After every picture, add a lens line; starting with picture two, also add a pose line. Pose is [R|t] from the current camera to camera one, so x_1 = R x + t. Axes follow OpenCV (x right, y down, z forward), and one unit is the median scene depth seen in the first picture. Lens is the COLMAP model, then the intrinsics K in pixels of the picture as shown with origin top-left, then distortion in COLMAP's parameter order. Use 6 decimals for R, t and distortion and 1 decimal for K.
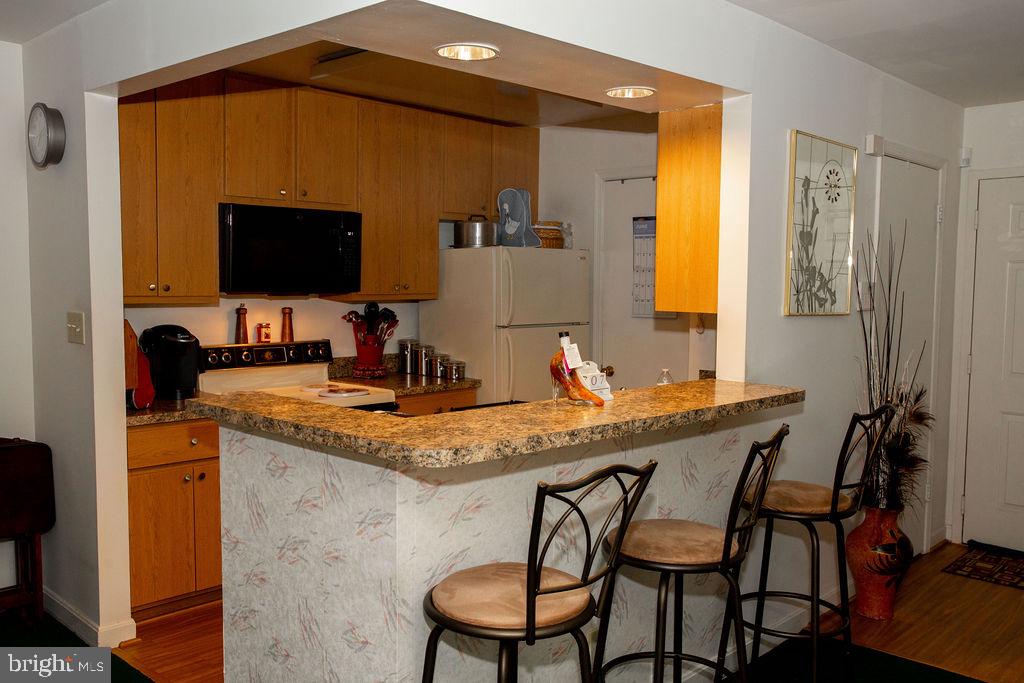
lens RADIAL K [[904.2, 0, 512.0], [0, 904.2, 341.5], [0, 0, 1]] dist [-0.015897, 0.001639]
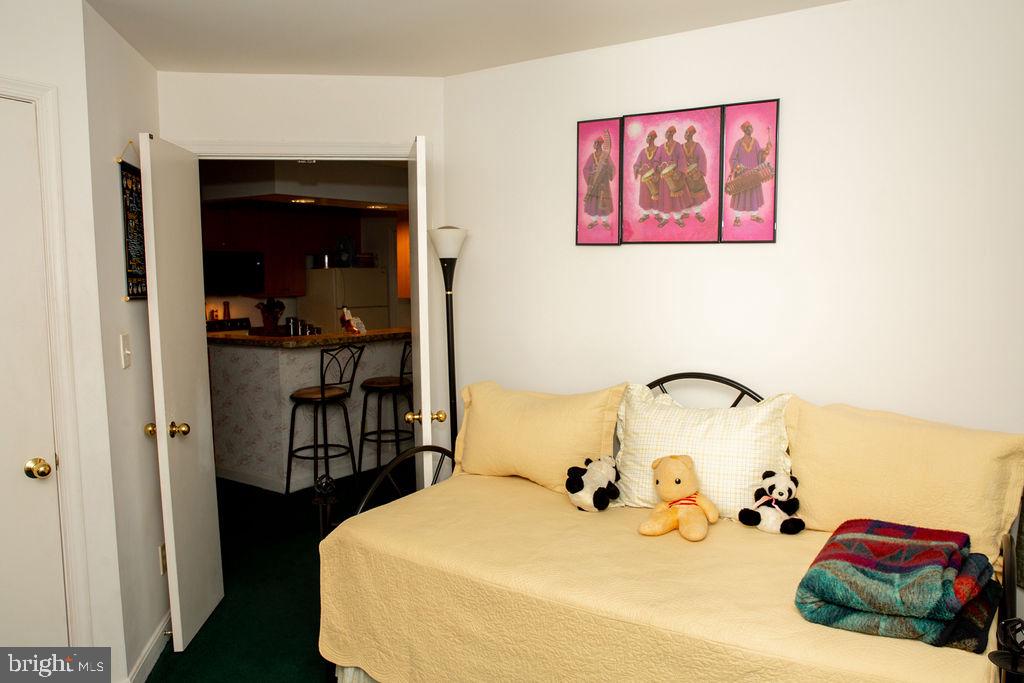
lens RADIAL K [[703.2, 0, 512.0], [0, 703.2, 341.5], [0, 0, 1]] dist [-0.092849, 0.000019]
pose [[0.984323, -0.029772, 0.173842, 0.093658], [0.026282, 0.999405, 0.022344, 0.031172], [-0.174404, -0.017425, 0.984520, -0.567375]]
